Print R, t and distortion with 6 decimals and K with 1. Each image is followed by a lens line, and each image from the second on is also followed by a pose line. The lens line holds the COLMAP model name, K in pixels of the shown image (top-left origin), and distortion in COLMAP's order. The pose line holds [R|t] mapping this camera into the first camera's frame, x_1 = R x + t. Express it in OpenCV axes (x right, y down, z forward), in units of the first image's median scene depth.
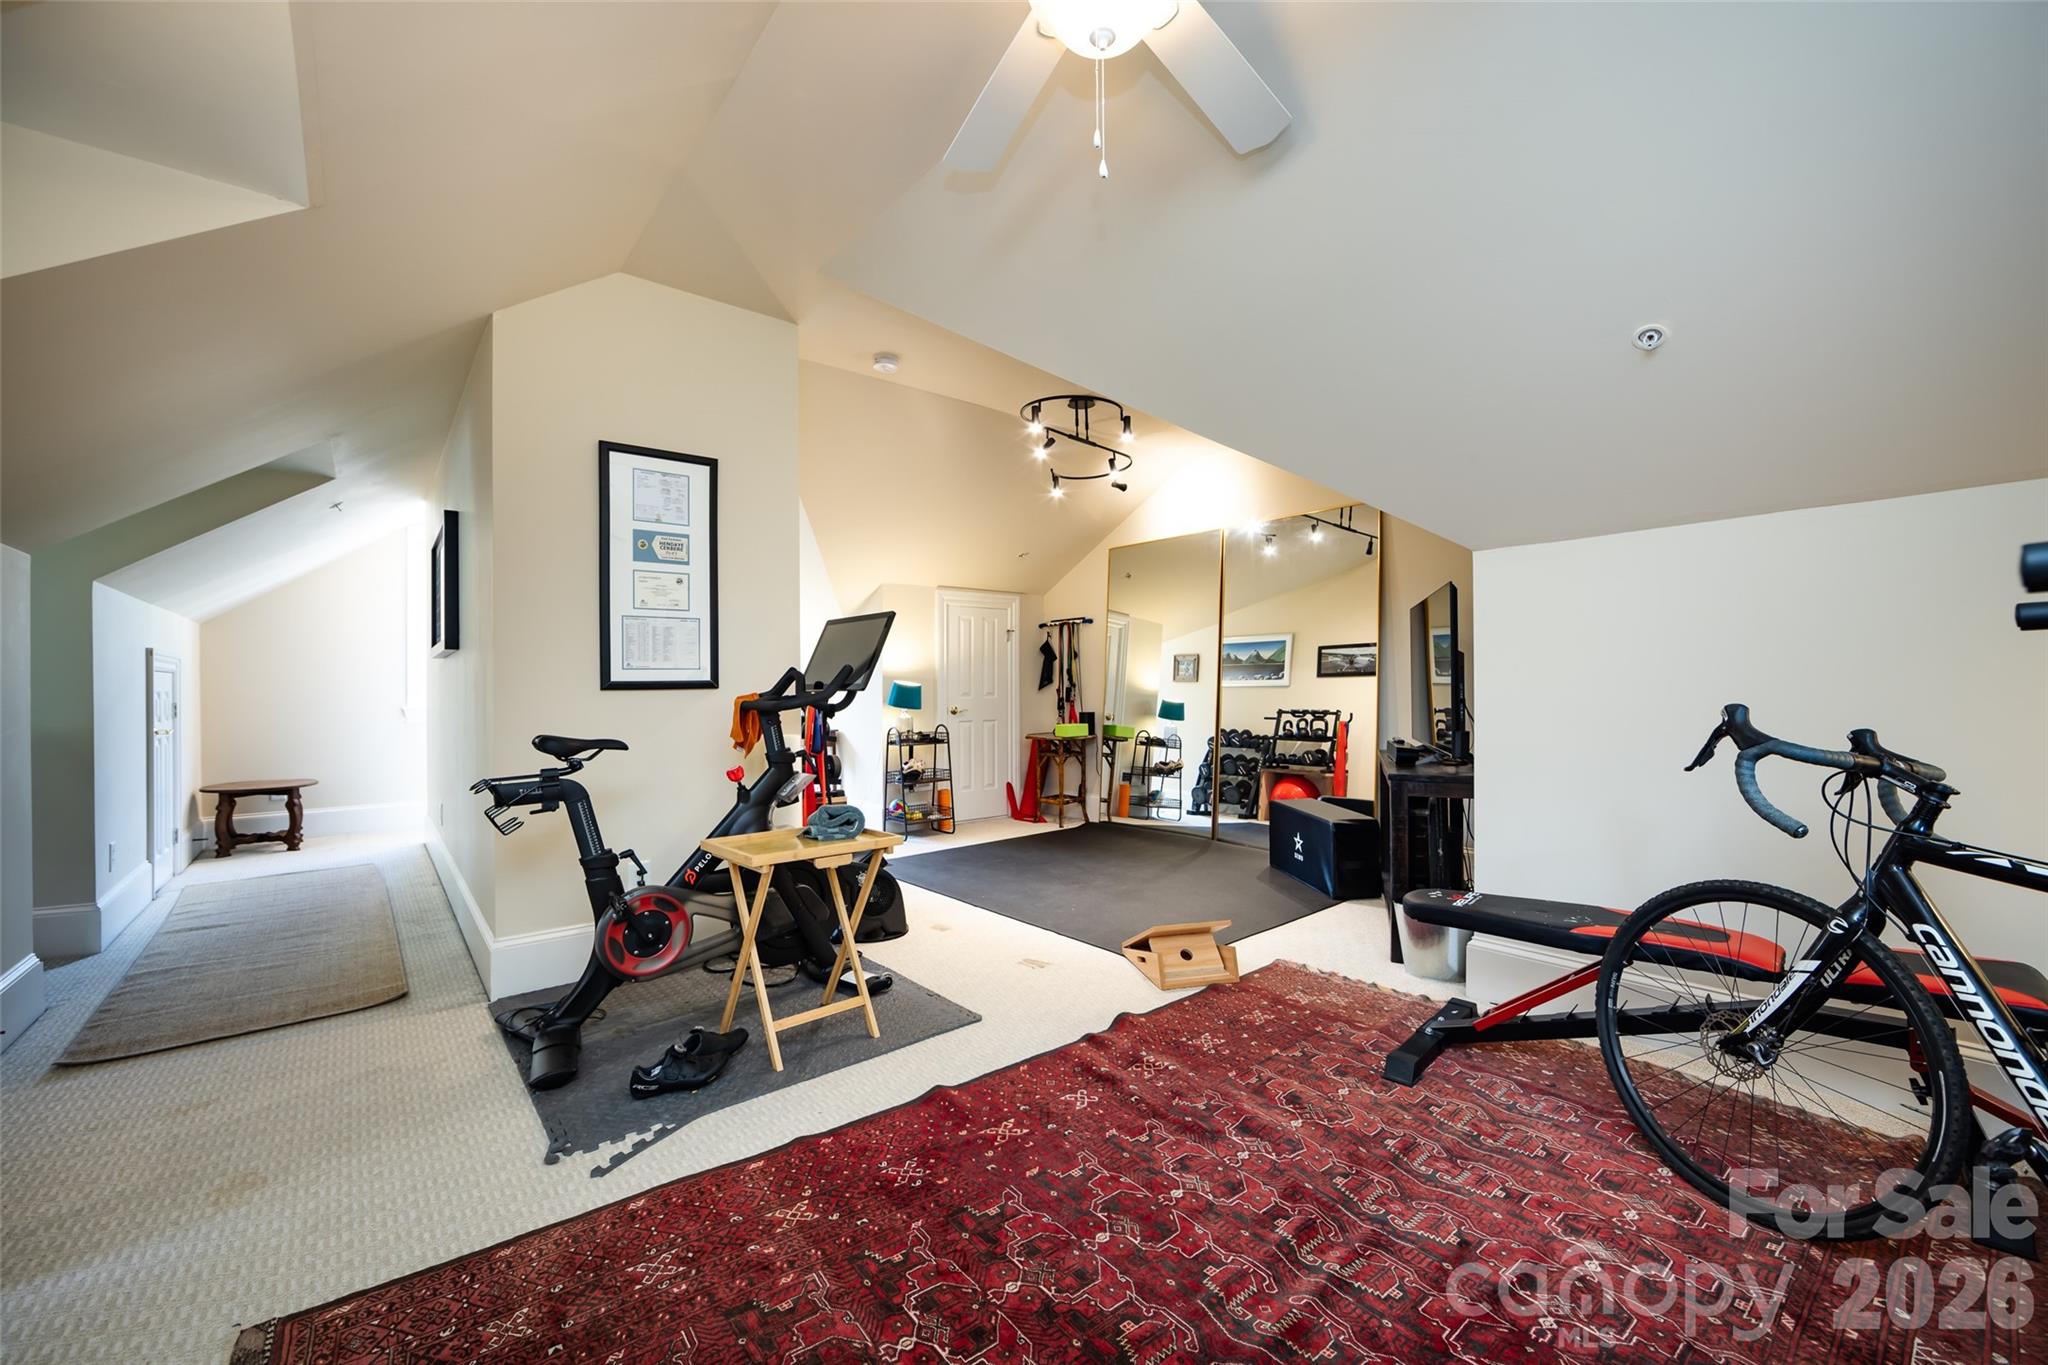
lens RADIAL K [[803.4, 0, 1024.6], [0, 803.4, 686.3], [0, 0, 1]] dist [0.004327, -0.000003]
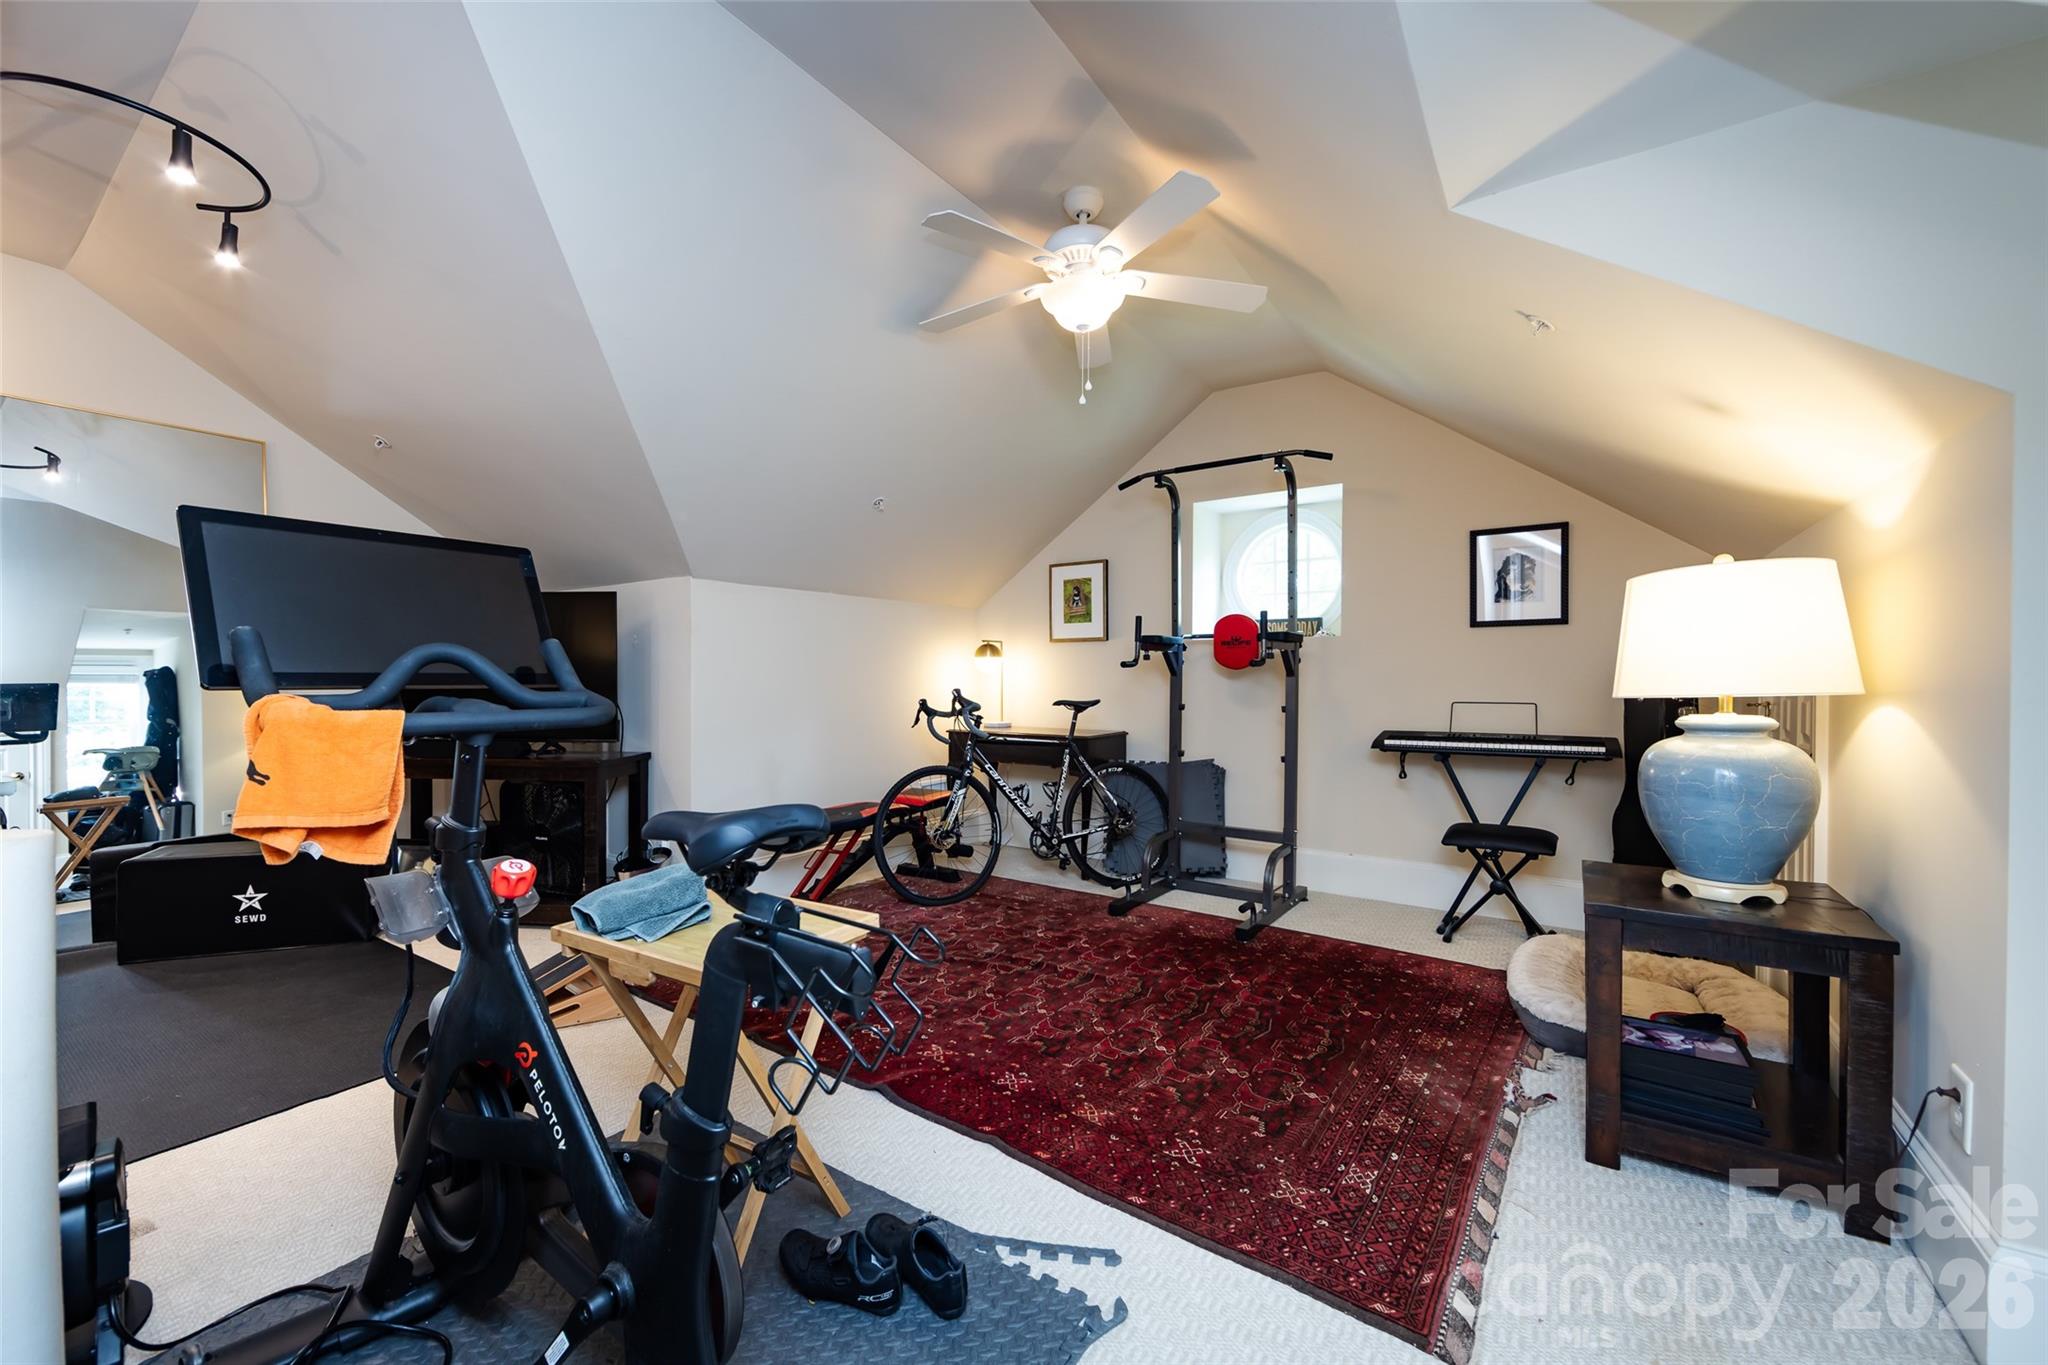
lens RADIAL K [[803.4, 0, 1021.9], [0, 803.4, 688.3], [0, 0, 1]] dist [0.004327, -0.000003]
pose [[-0.279670, 0.000280, 0.960096, -1.331158], [0.000532, 1.000000, -0.000136, 0.021701], [-0.960096, 0.000473, -0.279670, 1.356122]]
